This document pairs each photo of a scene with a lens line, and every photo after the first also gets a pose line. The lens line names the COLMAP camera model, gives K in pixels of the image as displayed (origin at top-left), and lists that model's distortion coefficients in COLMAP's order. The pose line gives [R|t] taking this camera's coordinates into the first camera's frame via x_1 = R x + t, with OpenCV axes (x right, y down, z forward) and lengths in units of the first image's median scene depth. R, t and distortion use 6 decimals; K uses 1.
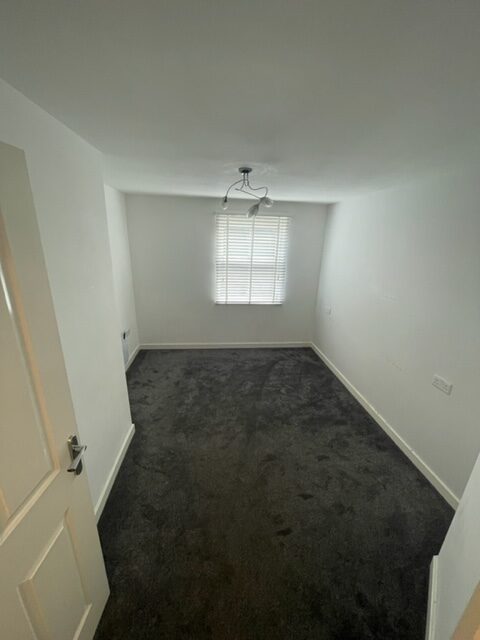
lens RADIAL K [[258.8, 0, 240.3], [0, 258.8, 320.0], [0, 0, 1]] dist [-0.004008, -0.000089]
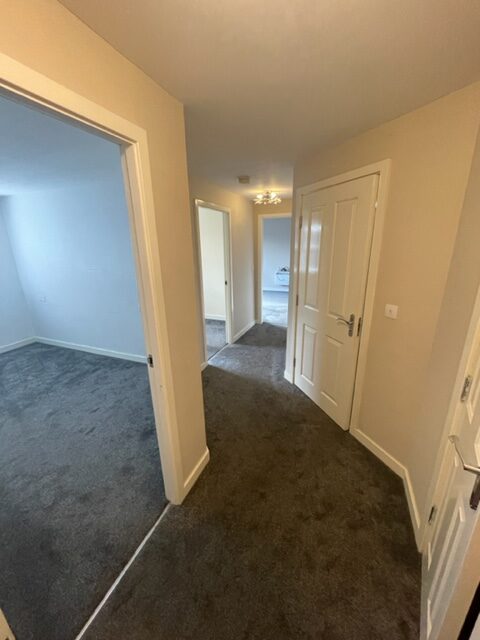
lens RADIAL K [[258.8, 0, 241.1], [0, 258.8, 319.7], [0, 0, 1]] dist [-0.004008, -0.000089]
pose [[0.468592, -0.294584, 0.832852, -0.282260], [0.298533, 0.940106, 0.164555, 0.174647], [-0.831445, 0.171524, 0.528469, -0.334693]]
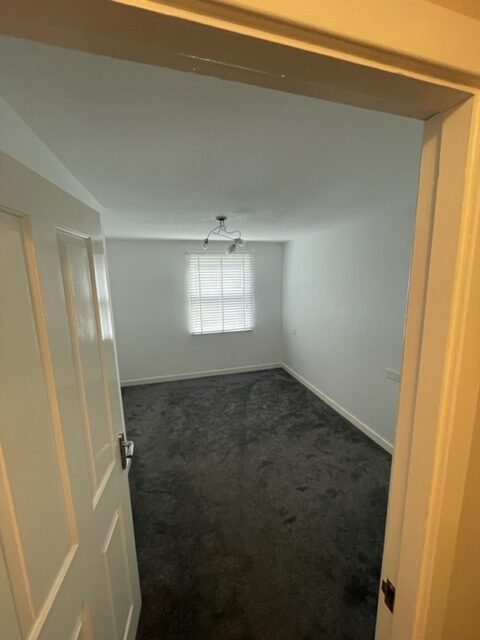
lens RADIAL K [[258.8, 0, 240.7], [0, 258.8, 319.4], [0, 0, 1]] dist [-0.004008, -0.000089]
pose [[0.984192, -0.078860, 0.158580, -0.097273], [0.100078, 0.986371, -0.130601, 0.055022], [-0.146120, 0.144407, 0.978670, -0.125657]]
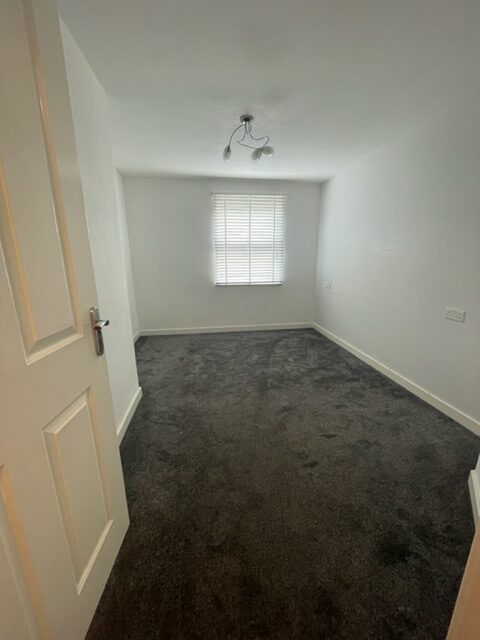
lens RADIAL K [[258.8, 0, 240.6], [0, 258.8, 319.4], [0, 0, 1]] dist [-0.004008, -0.000089]
pose [[0.998404, -0.047969, 0.029811, -0.057795], [0.049846, 0.996589, -0.065764, 0.222520], [-0.026555, 0.067145, 0.997390, 0.020987]]
